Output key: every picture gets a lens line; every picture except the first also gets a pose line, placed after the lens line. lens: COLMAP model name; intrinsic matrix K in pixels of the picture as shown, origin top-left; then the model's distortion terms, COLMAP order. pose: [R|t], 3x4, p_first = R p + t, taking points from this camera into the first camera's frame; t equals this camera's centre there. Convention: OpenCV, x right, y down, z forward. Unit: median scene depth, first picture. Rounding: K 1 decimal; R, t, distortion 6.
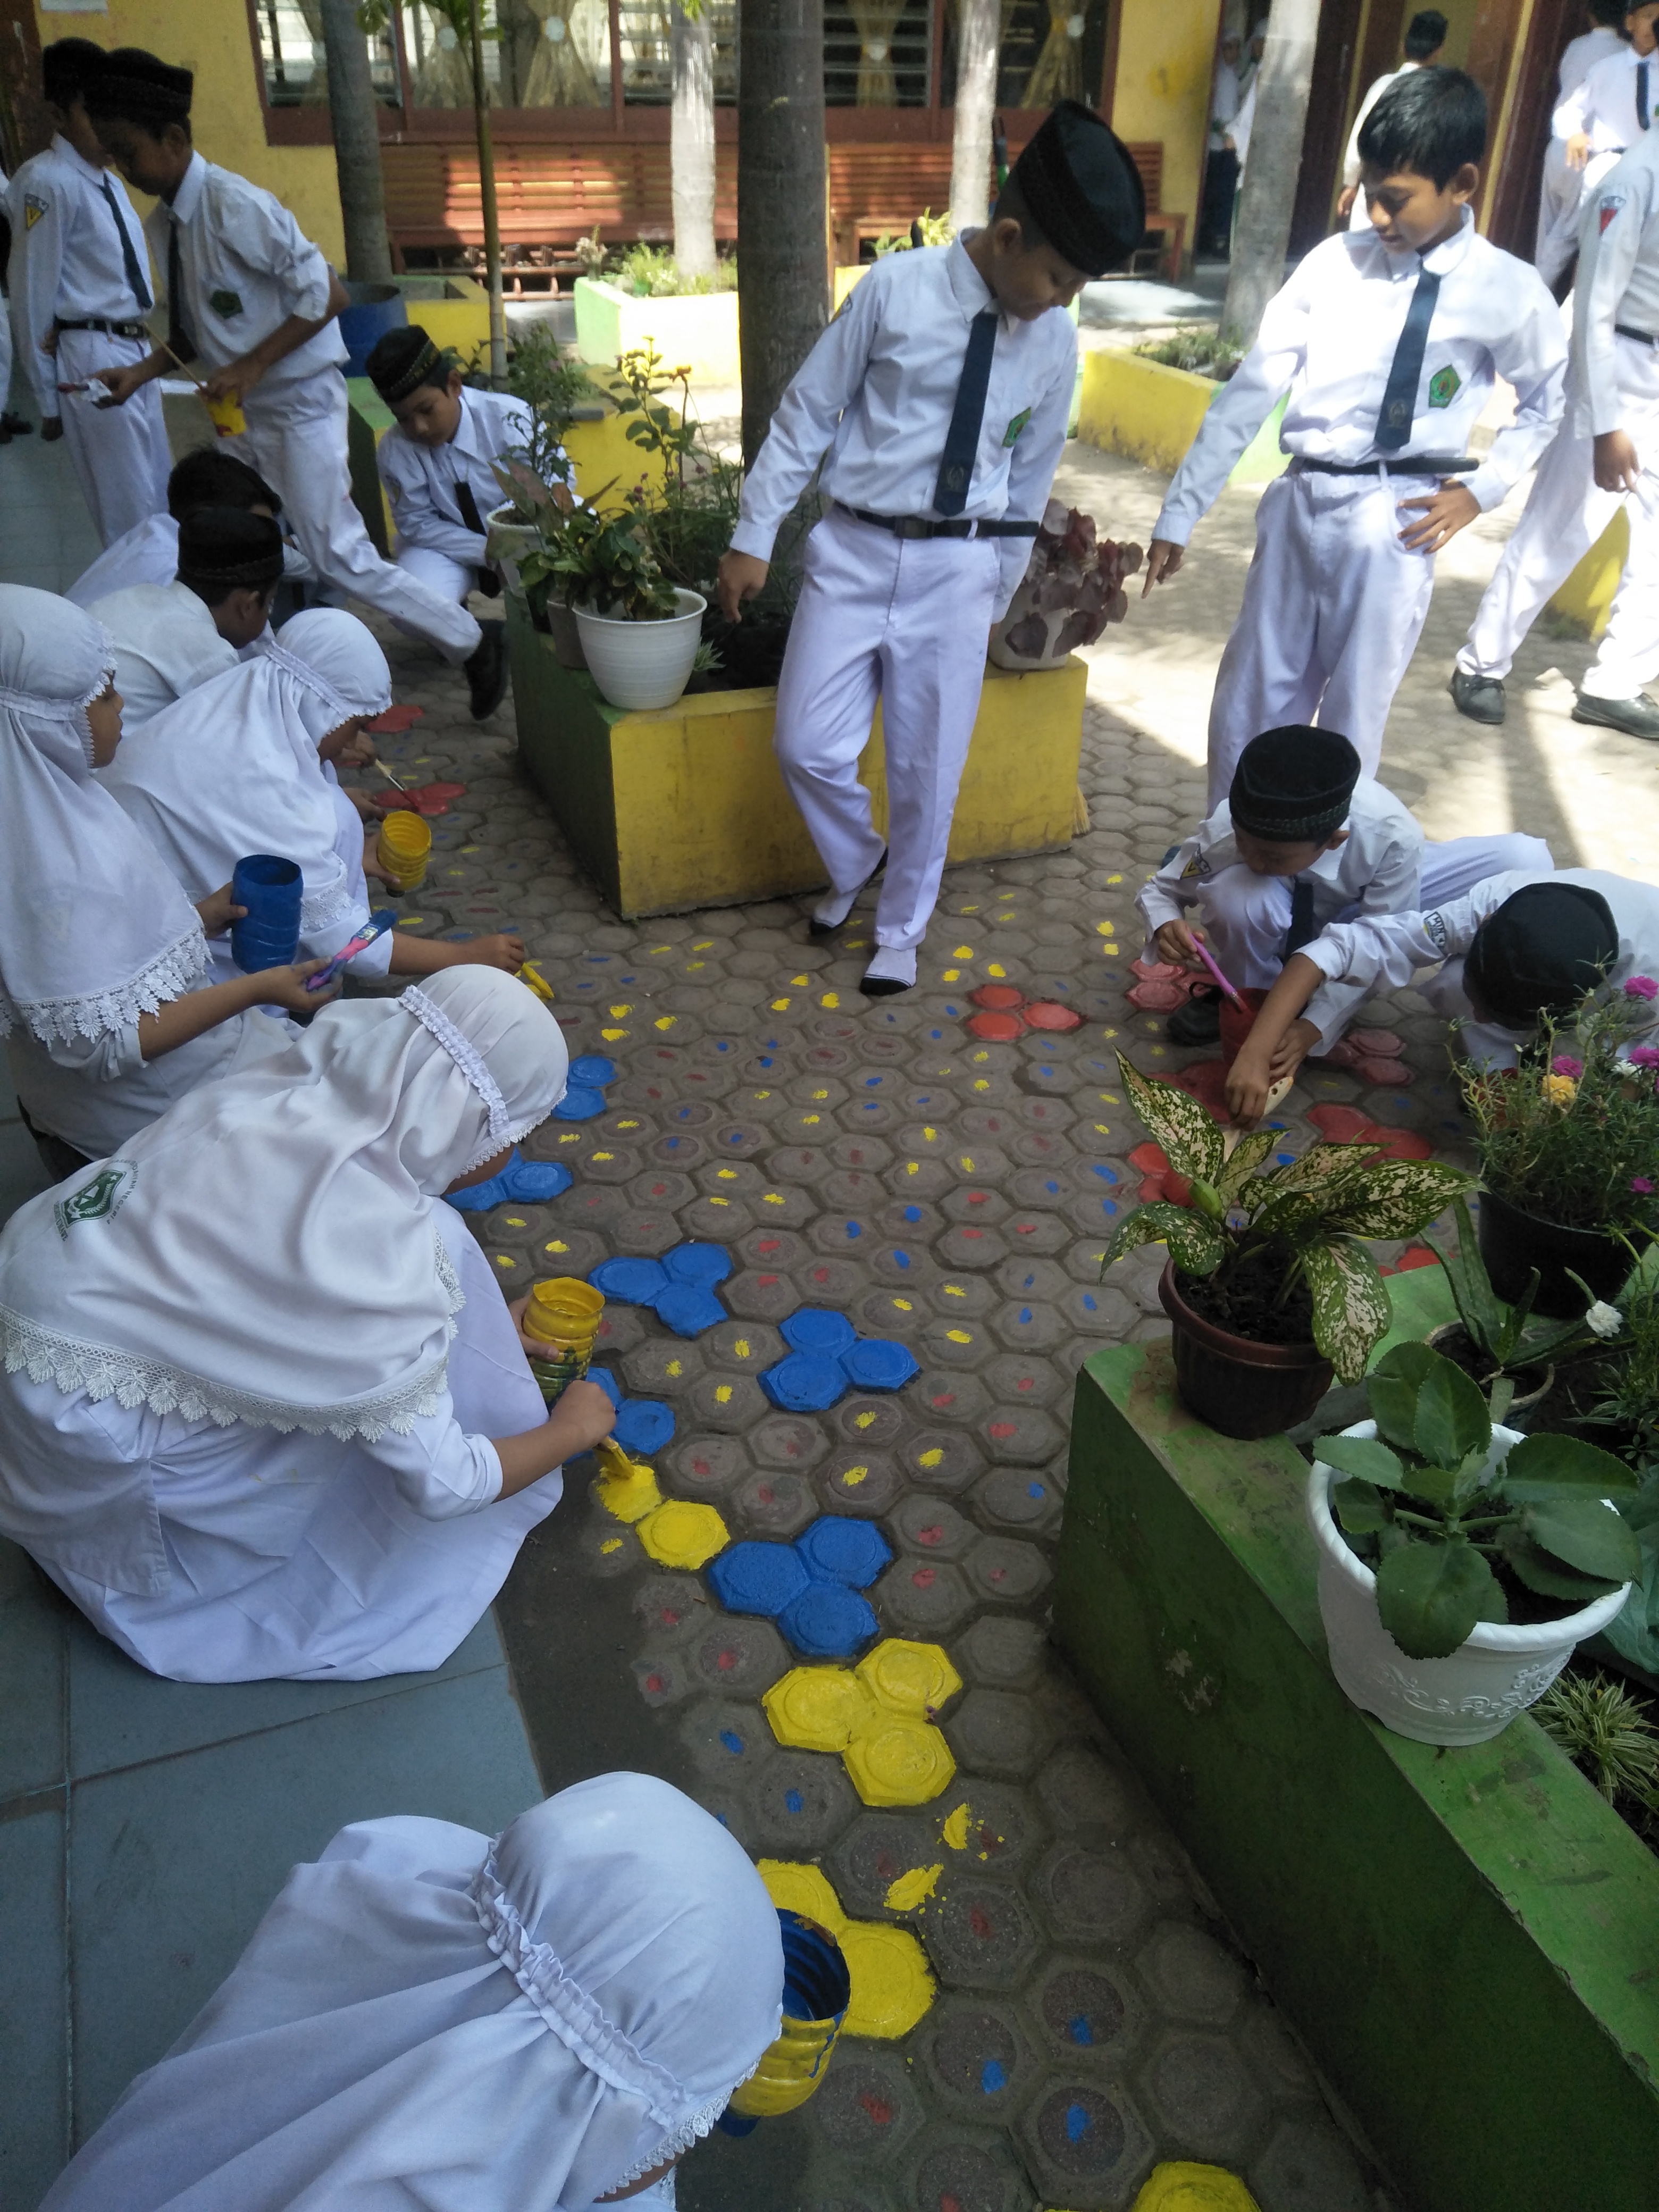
lens RADIAL K [[1663.5, 0, 821.8], [0, 1663.5, 1100.8], [0, 0, 1]] dist [0.025681, -0.010241]
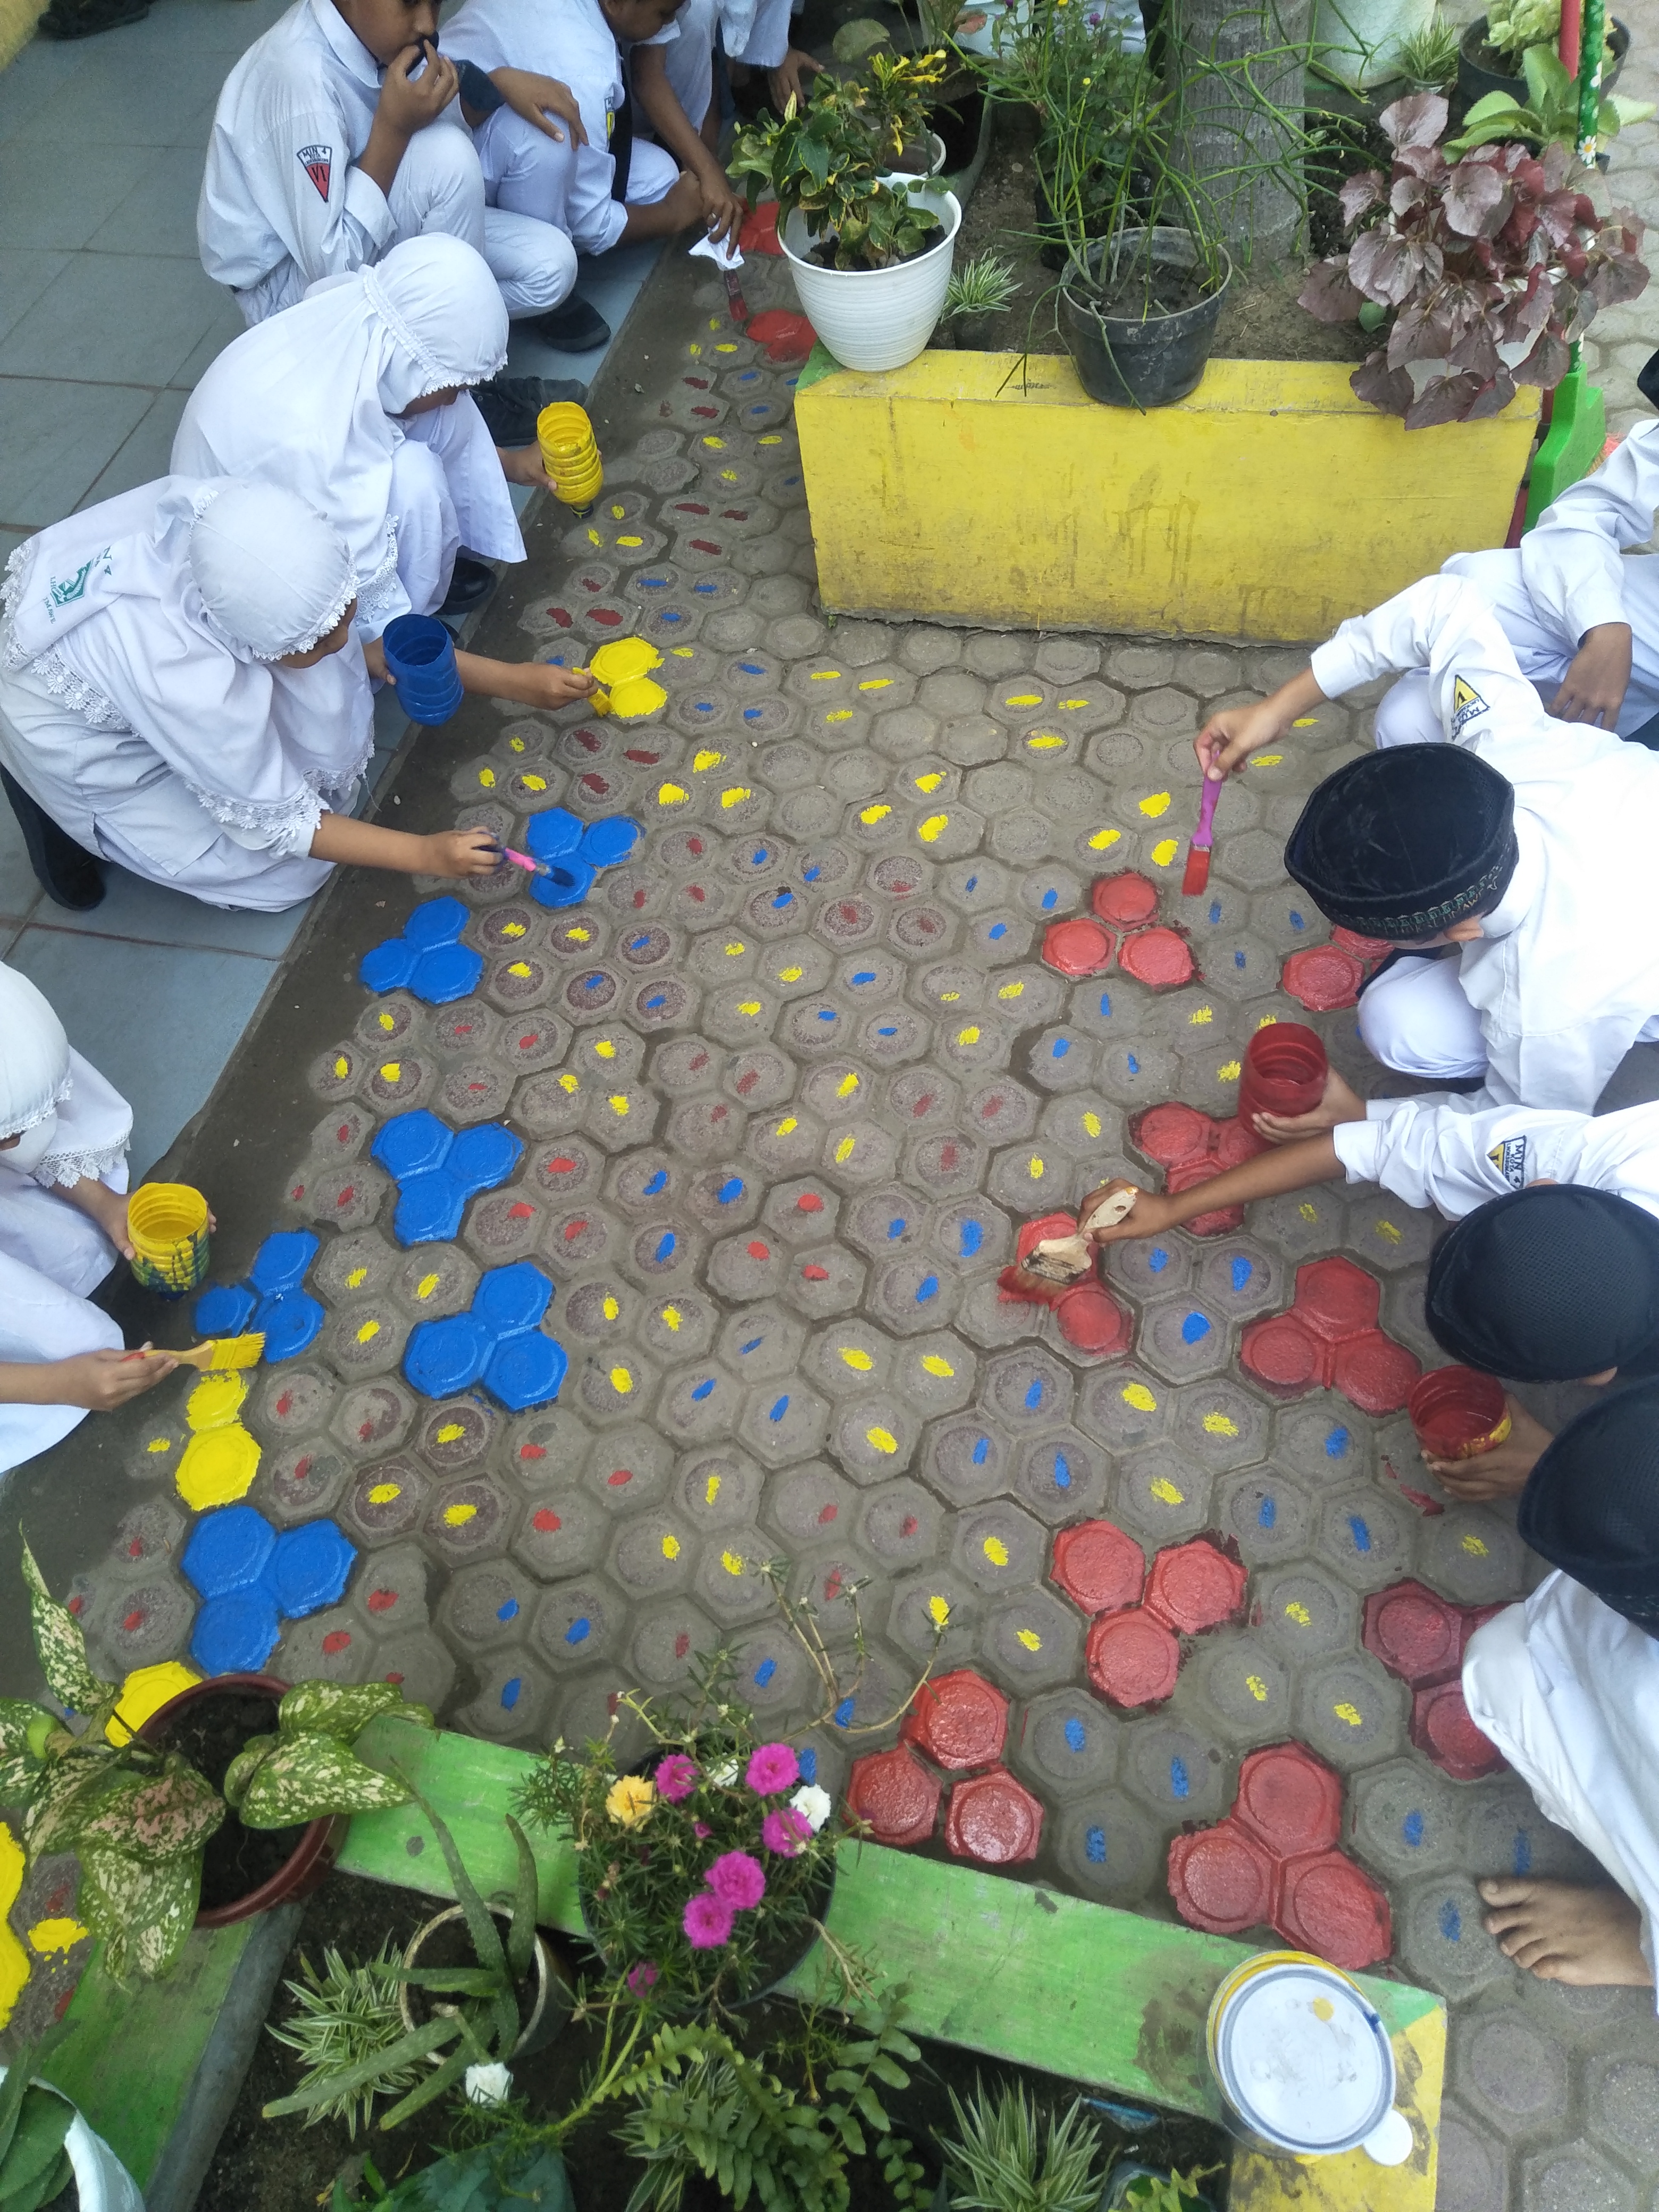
lens RADIAL K [[1663.5, 0, 832.5], [0, 1663.5, 1114.3], [0, 0, 1]] dist [0.025681, -0.010241]
pose [[0.810131, 0.430111, -0.398363, 0.423322], [-0.210152, 0.847412, 0.487574, -0.397394], [0.547289, -0.311282, 0.776903, 0.365855]]
